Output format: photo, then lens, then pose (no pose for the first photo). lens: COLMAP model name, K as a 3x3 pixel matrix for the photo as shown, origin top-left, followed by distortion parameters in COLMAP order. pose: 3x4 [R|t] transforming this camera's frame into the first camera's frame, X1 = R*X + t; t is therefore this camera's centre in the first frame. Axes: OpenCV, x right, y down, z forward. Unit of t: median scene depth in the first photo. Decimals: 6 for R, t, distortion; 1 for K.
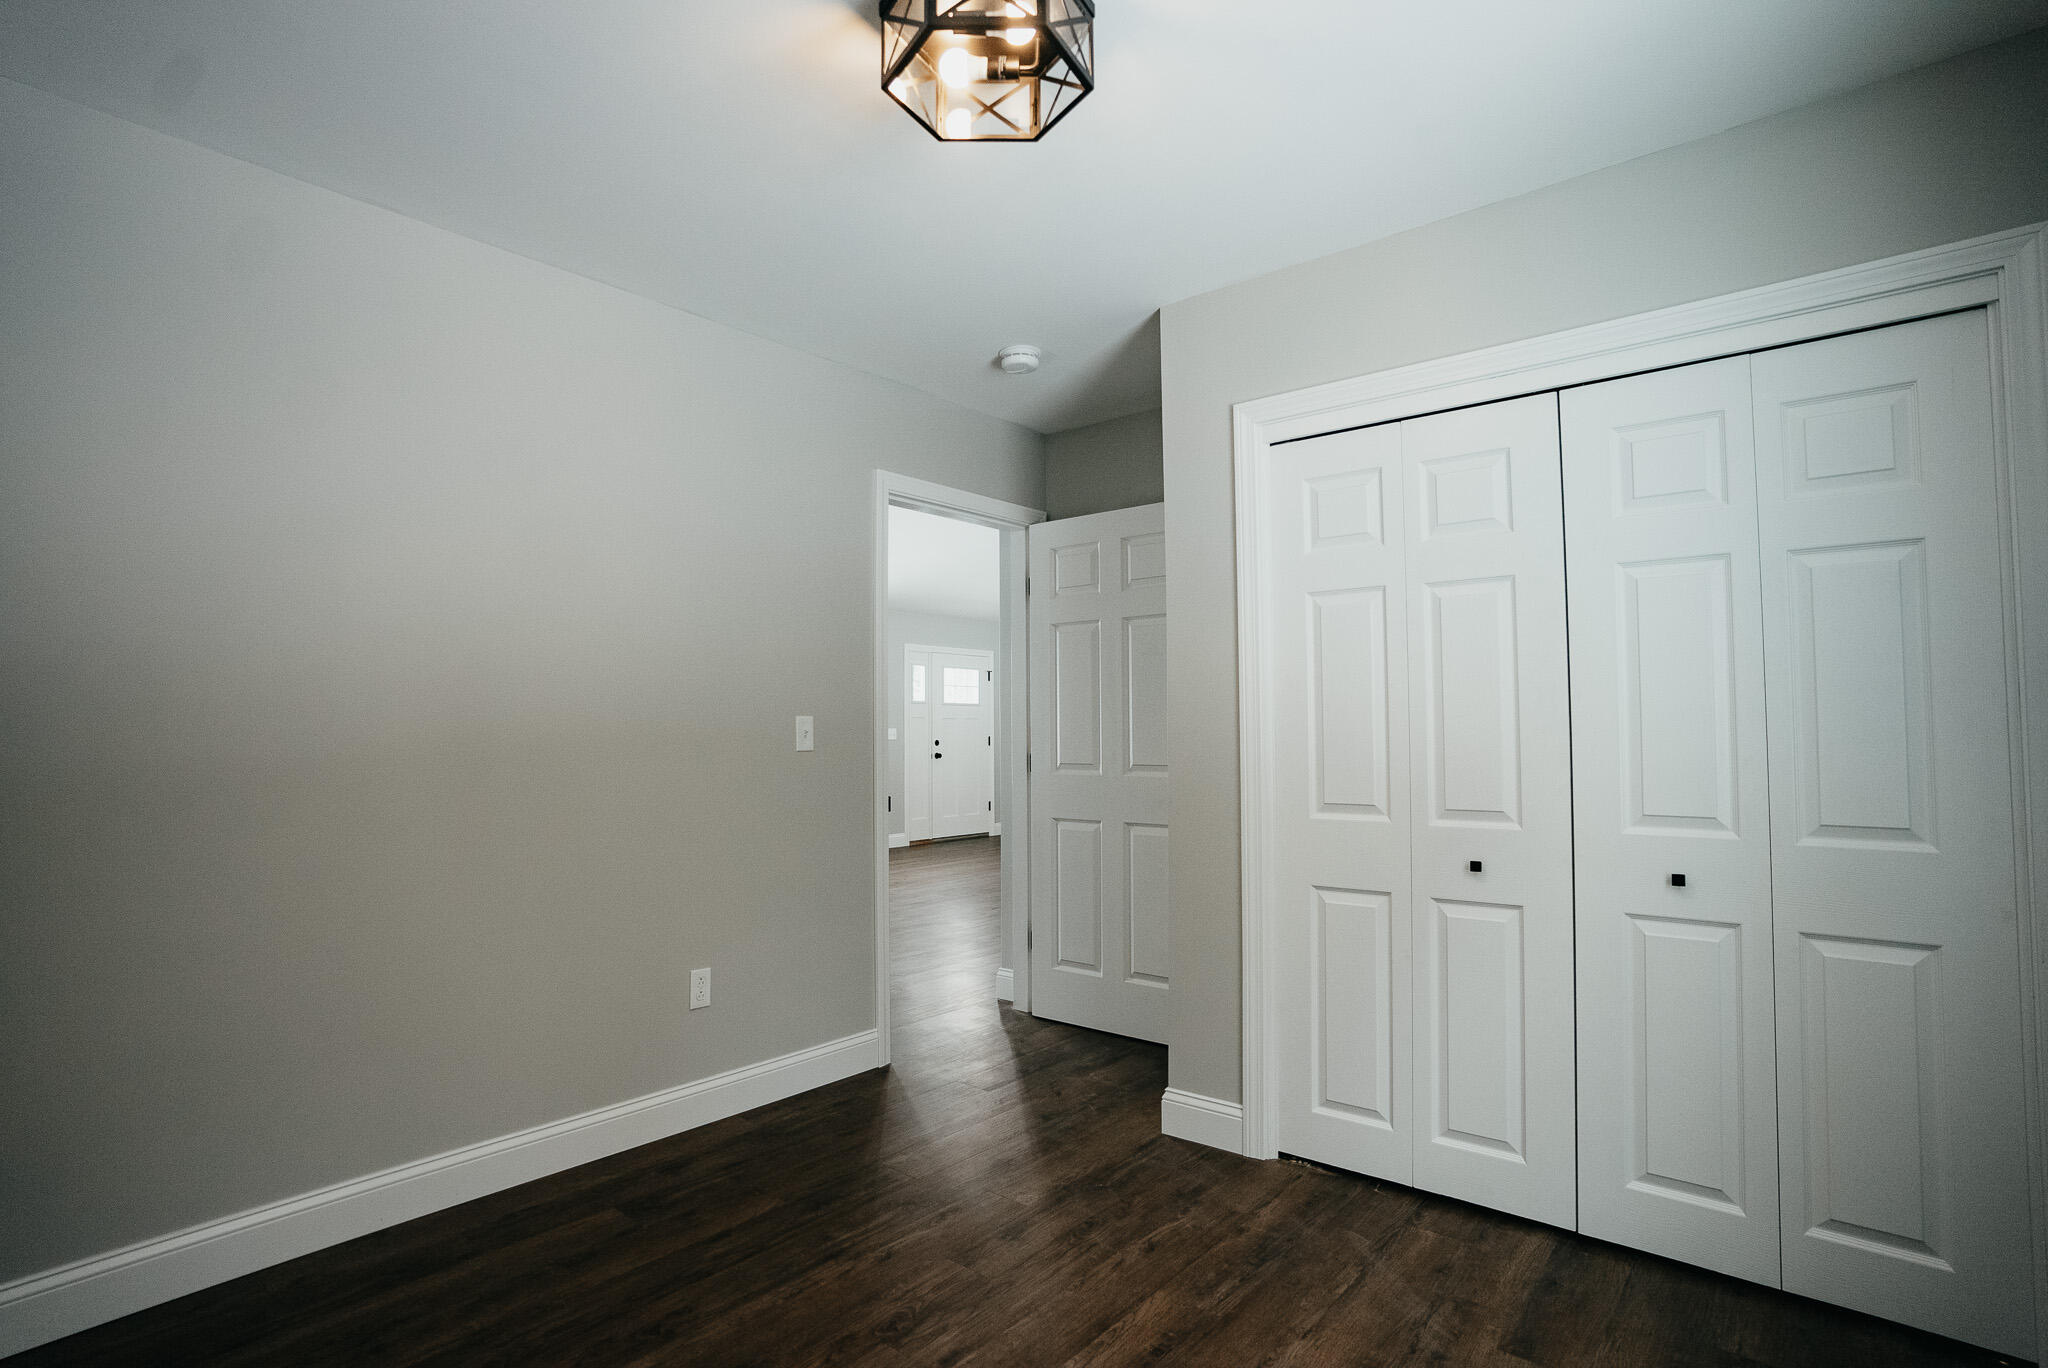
lens RADIAL K [[1025.6, 0, 1017.3], [0, 1025.6, 689.9], [0, 0, 1]] dist [-0.083189, 0.037993]
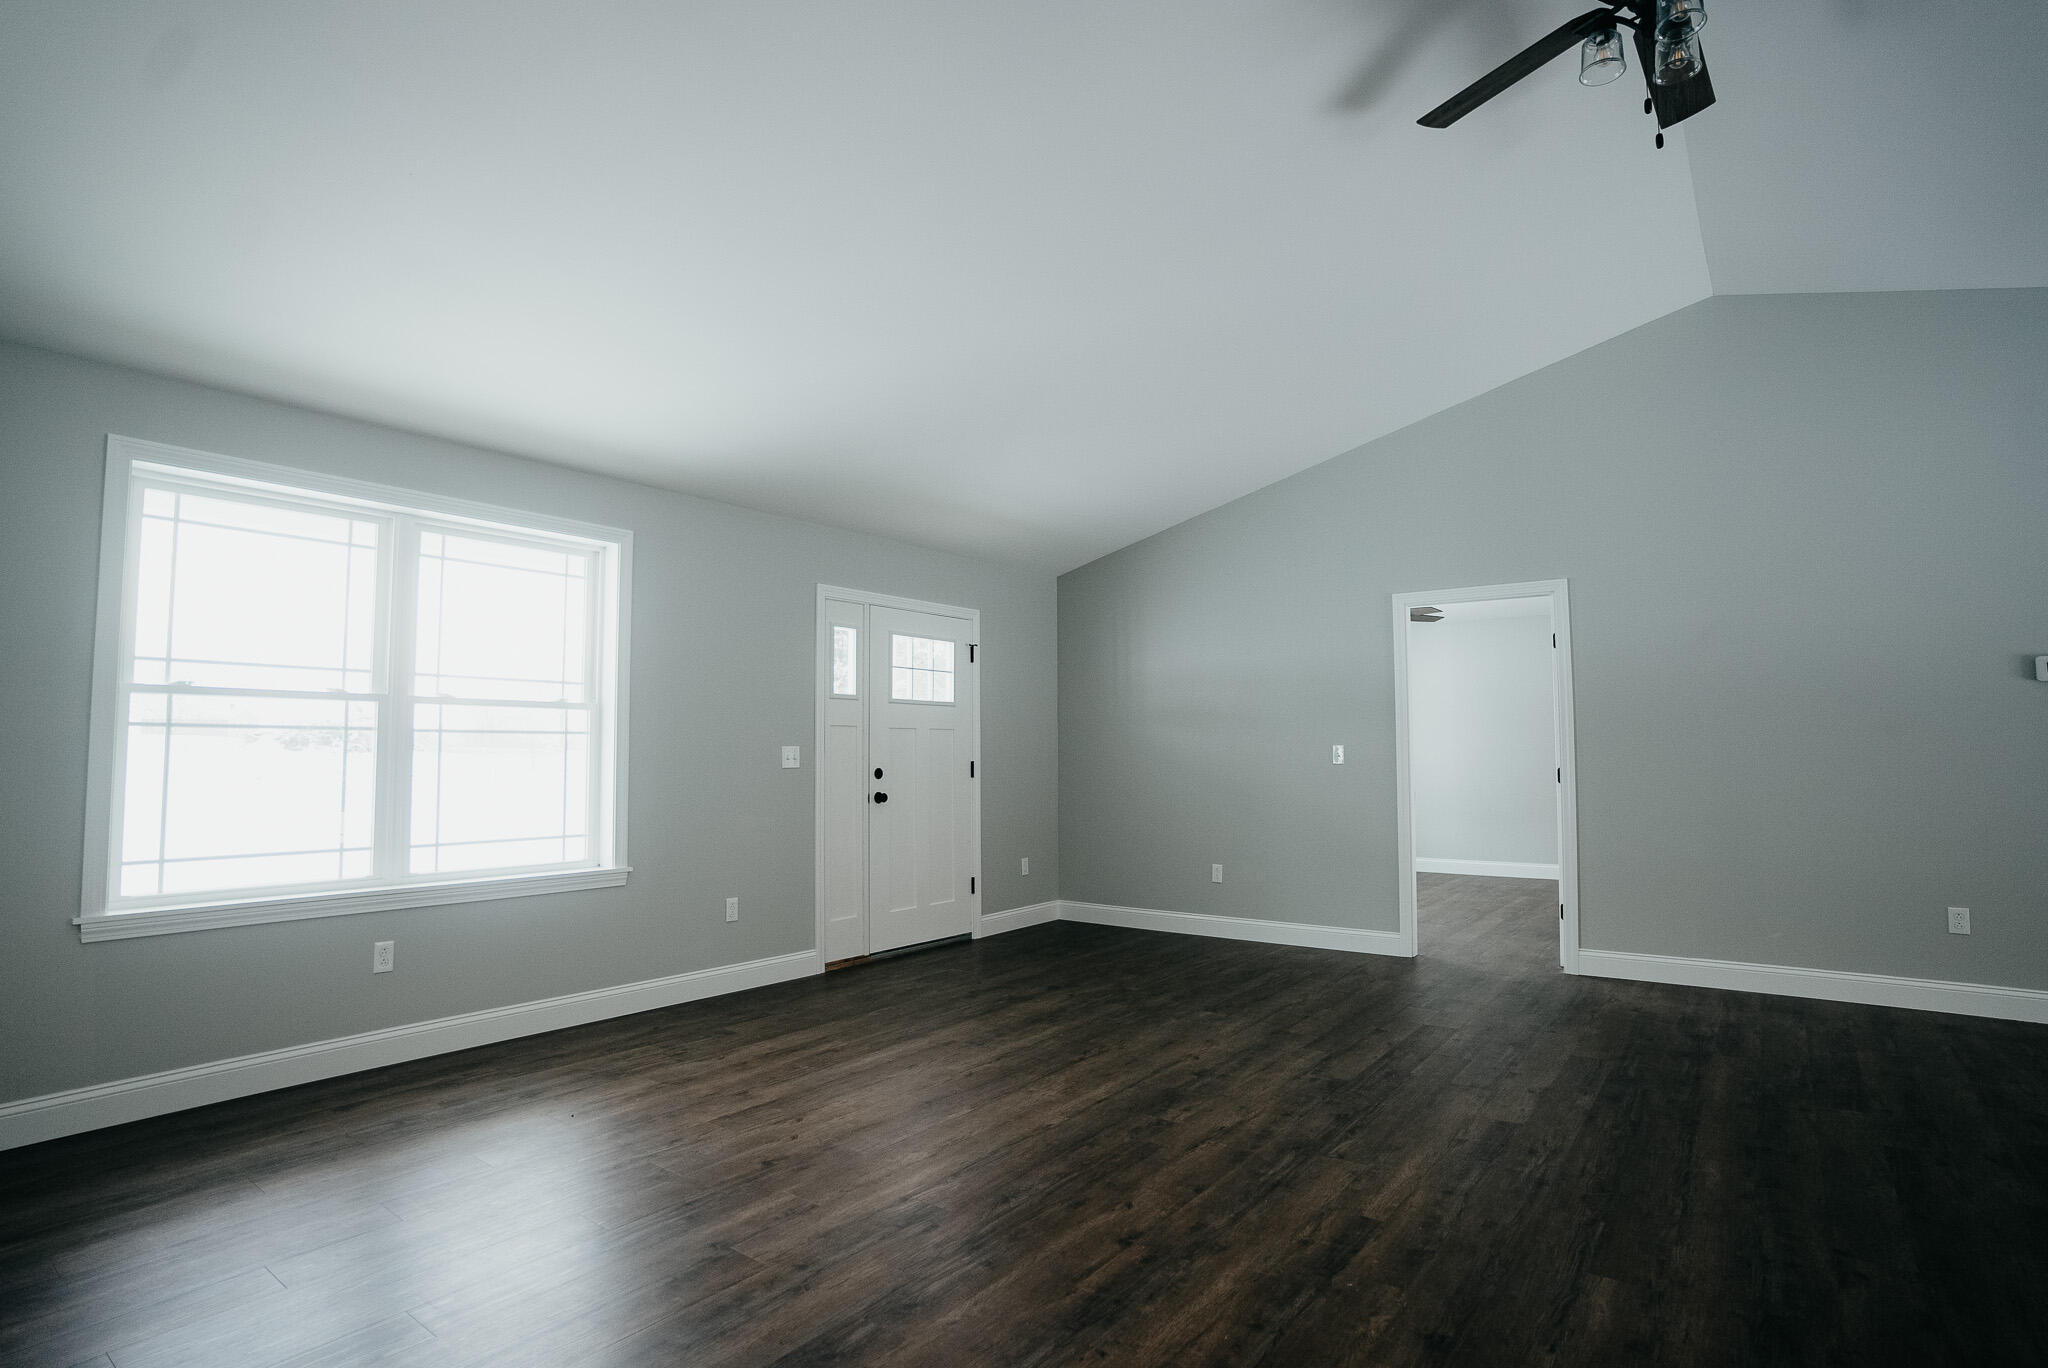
lens RADIAL K [[1025.6, 0, 1017.3], [0, 1025.6, 689.9], [0, 0, 1]] dist [-0.083189, 0.037993]
pose [[0.998188, 0.003129, 0.060099, -0.038303], [-0.002002, 0.999821, -0.018793, 0.017958], [-0.060147, 0.018639, 0.998015, 0.462168]]
